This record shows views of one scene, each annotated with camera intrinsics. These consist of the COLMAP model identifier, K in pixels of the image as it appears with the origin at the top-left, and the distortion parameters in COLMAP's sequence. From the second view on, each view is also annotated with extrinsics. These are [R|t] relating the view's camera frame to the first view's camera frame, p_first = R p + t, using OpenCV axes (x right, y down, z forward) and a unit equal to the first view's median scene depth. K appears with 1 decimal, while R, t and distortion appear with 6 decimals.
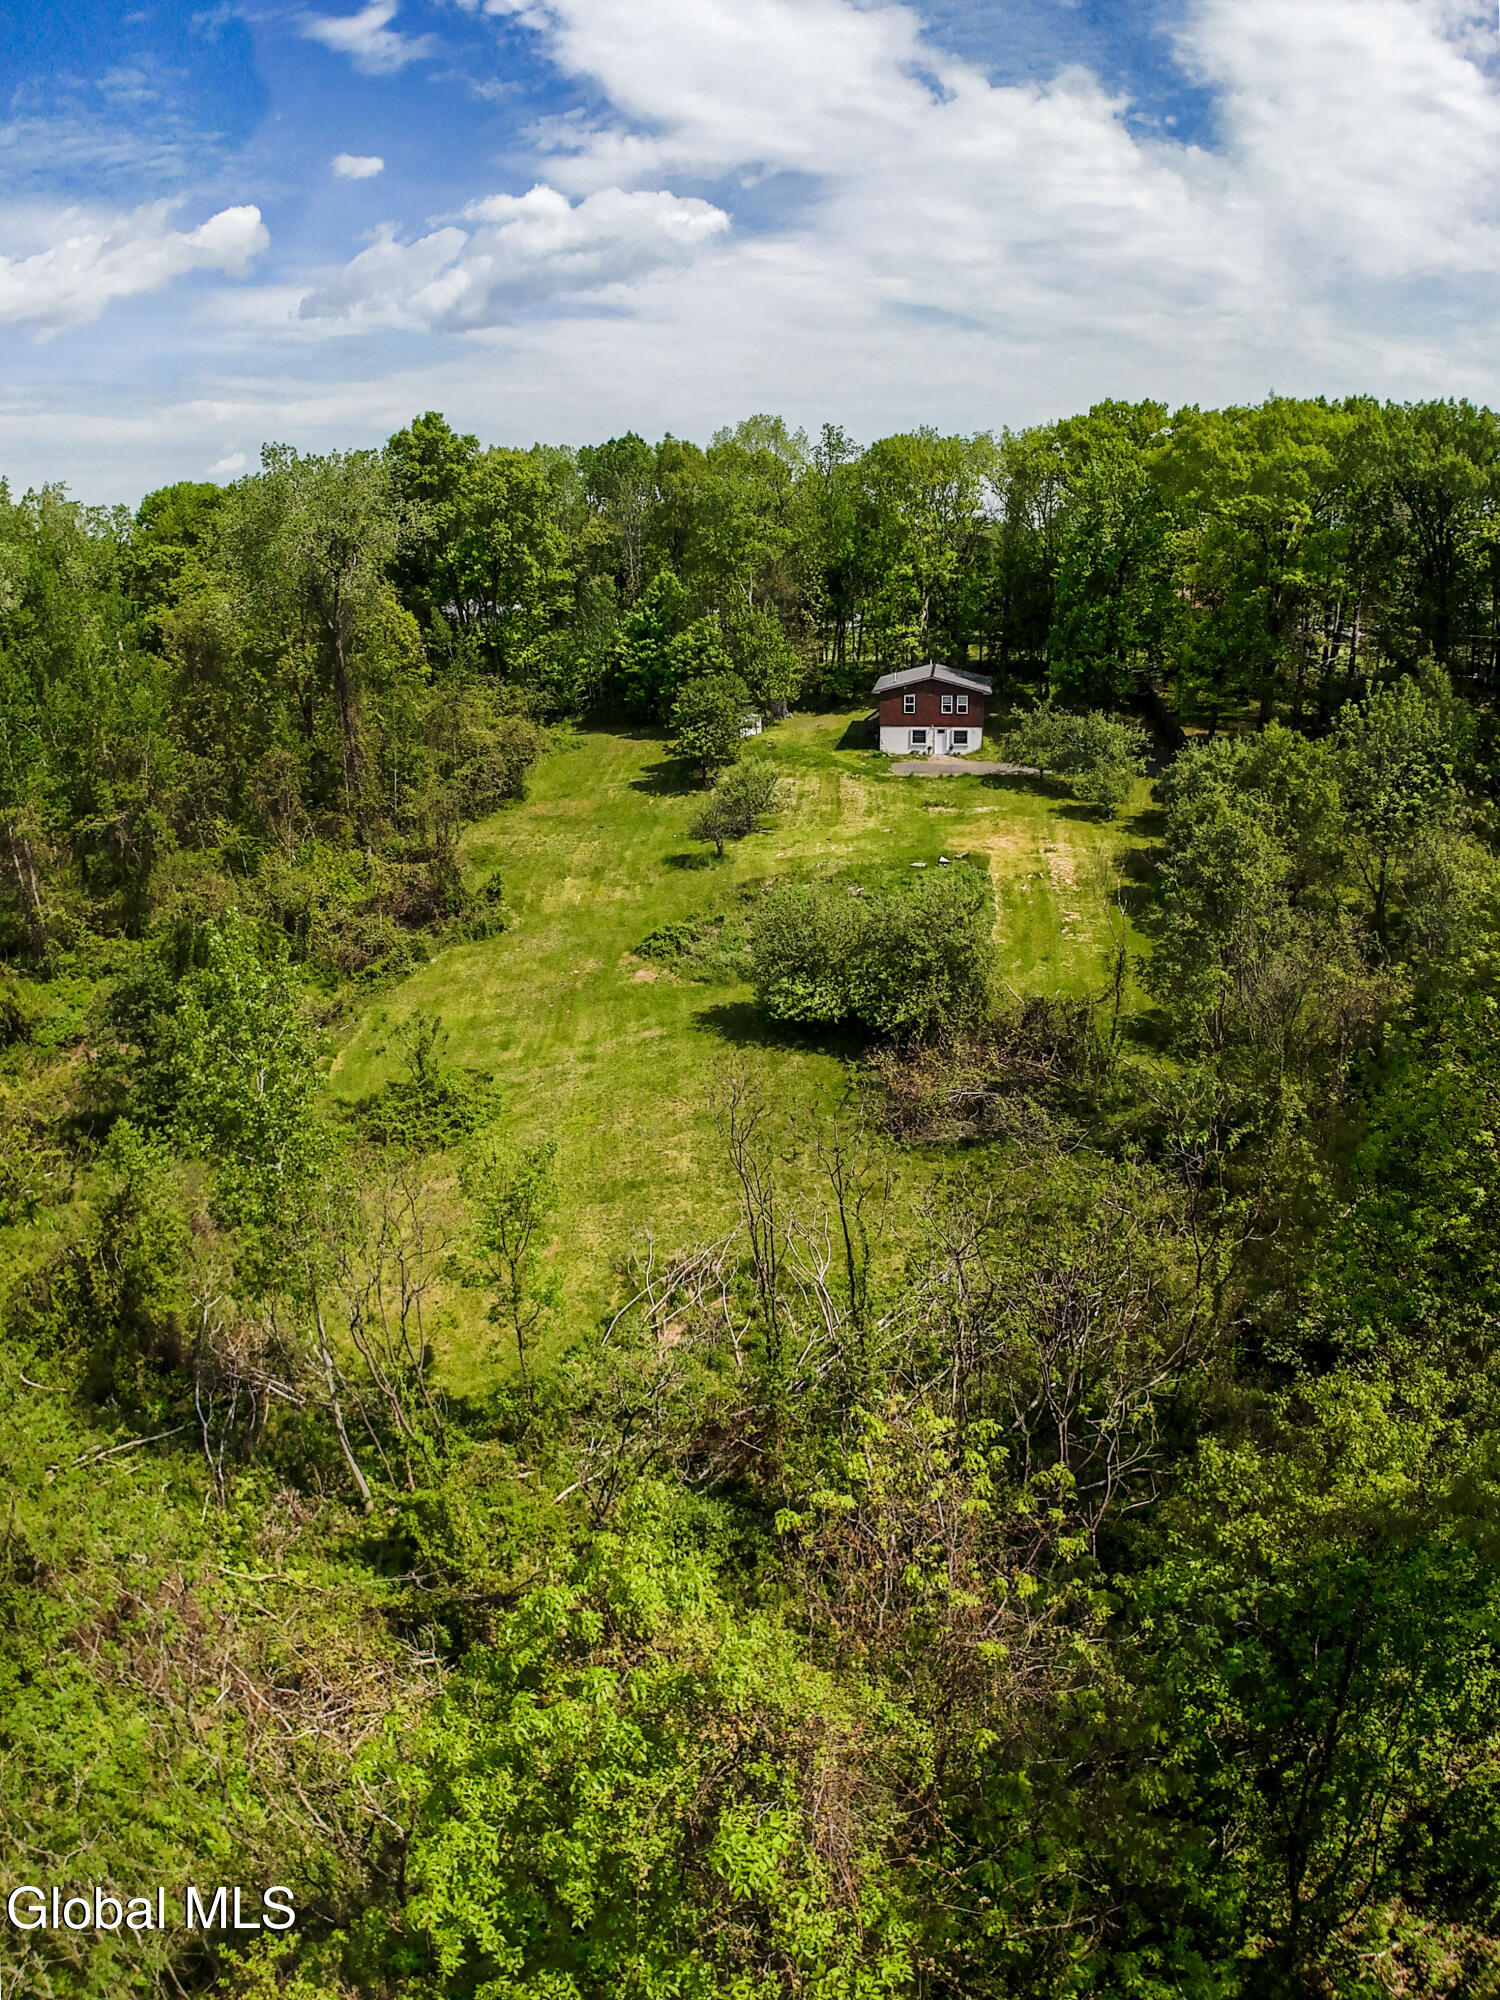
lens RADIAL K [[1237.3, 0, 791.1], [0, 1237.3, 1004.4], [0, 0, 1]] dist [-0.135233, 0.001407]
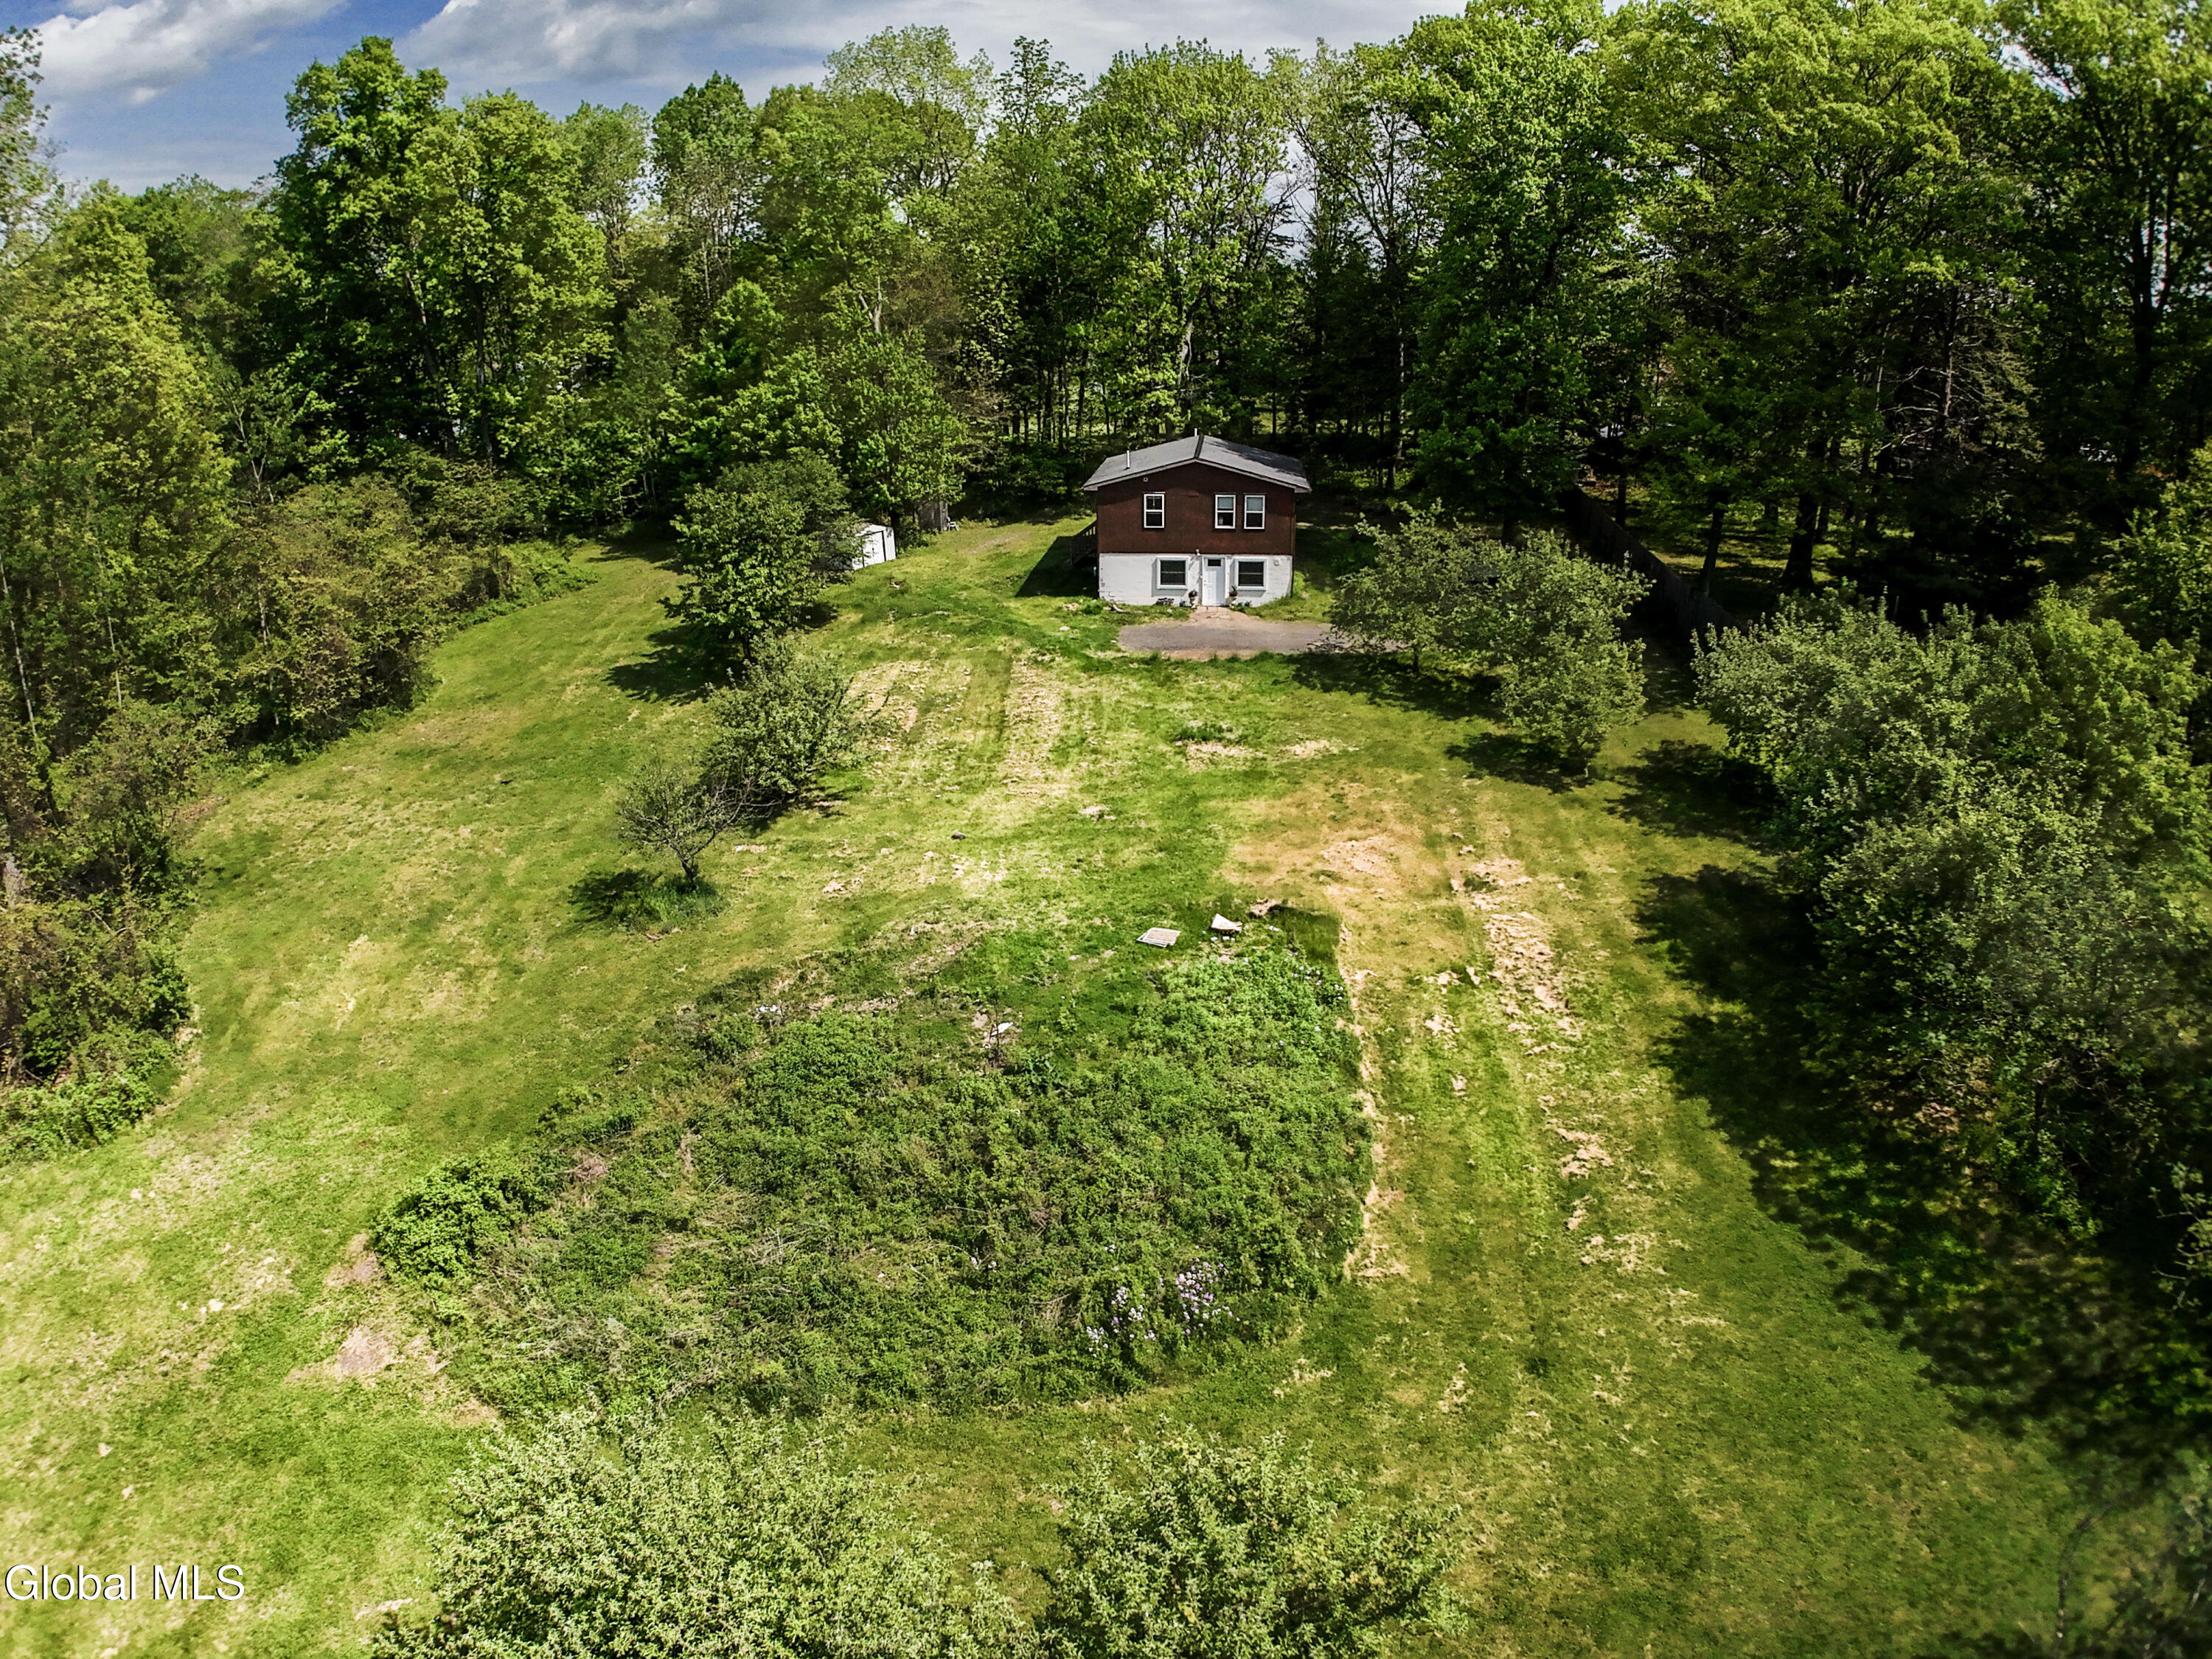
lens RADIAL K [[1368.5, 0, 1095.8], [0, 1368.5, 839.3], [0, 0, 1]] dist [-0.135233, 0.001407]
pose [[0.999378, -0.006337, 0.034705, 0.050294], [0.005868, 0.999890, 0.013592, -0.111738], [-0.034787, -0.013380, 0.999305, 0.415264]]
